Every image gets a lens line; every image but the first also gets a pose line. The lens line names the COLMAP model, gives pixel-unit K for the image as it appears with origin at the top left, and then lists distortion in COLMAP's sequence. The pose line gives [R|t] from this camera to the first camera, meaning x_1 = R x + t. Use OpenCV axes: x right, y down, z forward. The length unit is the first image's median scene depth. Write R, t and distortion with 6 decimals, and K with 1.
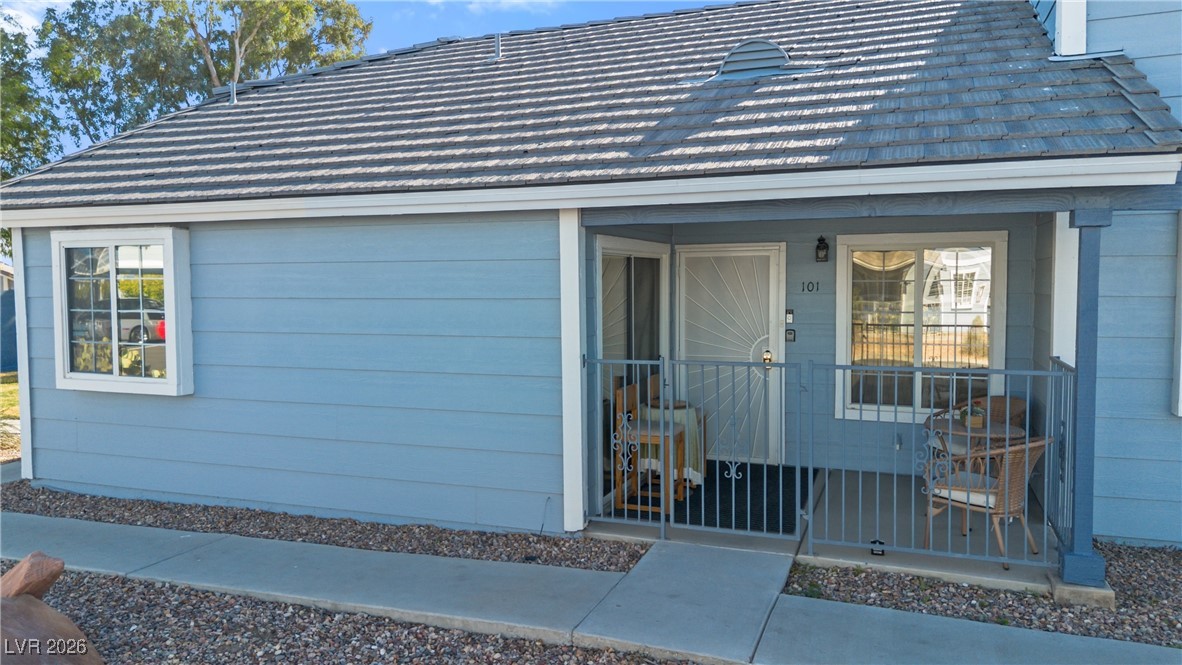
lens RADIAL K [[834.3, 0, 594.7], [0, 834.3, 327.8], [0, 0, 1]] dist [0.063085, -0.062778]
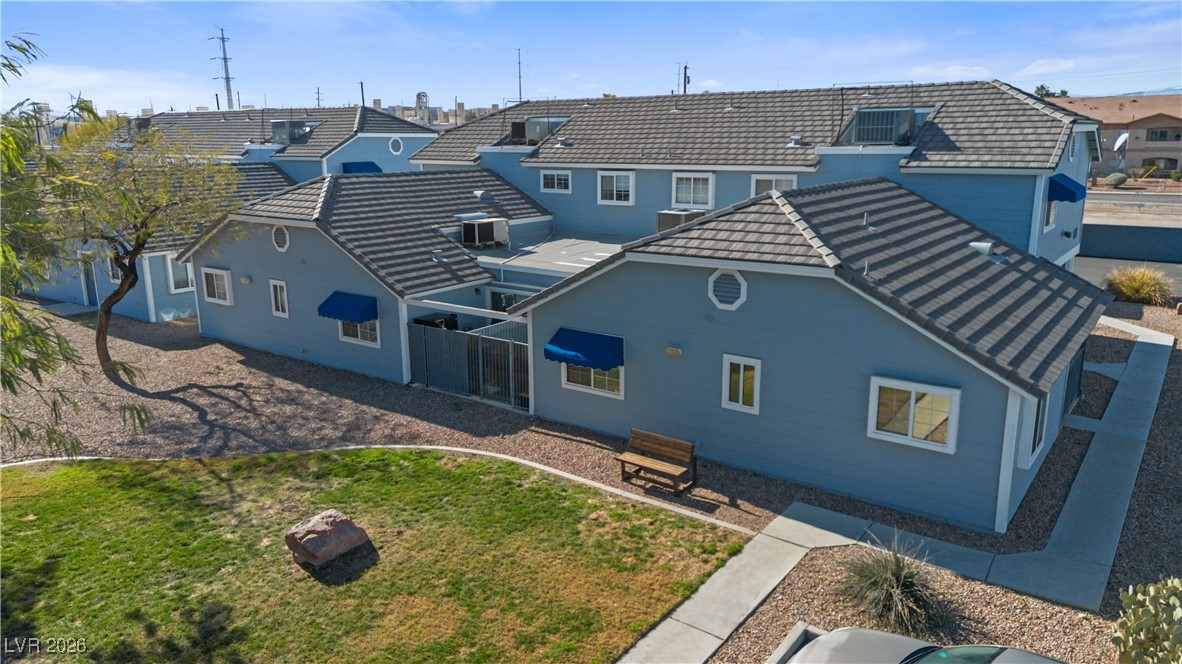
lens RADIAL K [[834.3, 0, 586.2], [0, 834.3, 328.3], [0, 0, 1]] dist [0.063085, -0.062778]
pose [[0.272032, -0.215132, 0.937932, -3.417569], [0.054563, 0.976570, 0.208169, -0.890702], [-0.960740, -0.005453, 0.277396, 1.886600]]
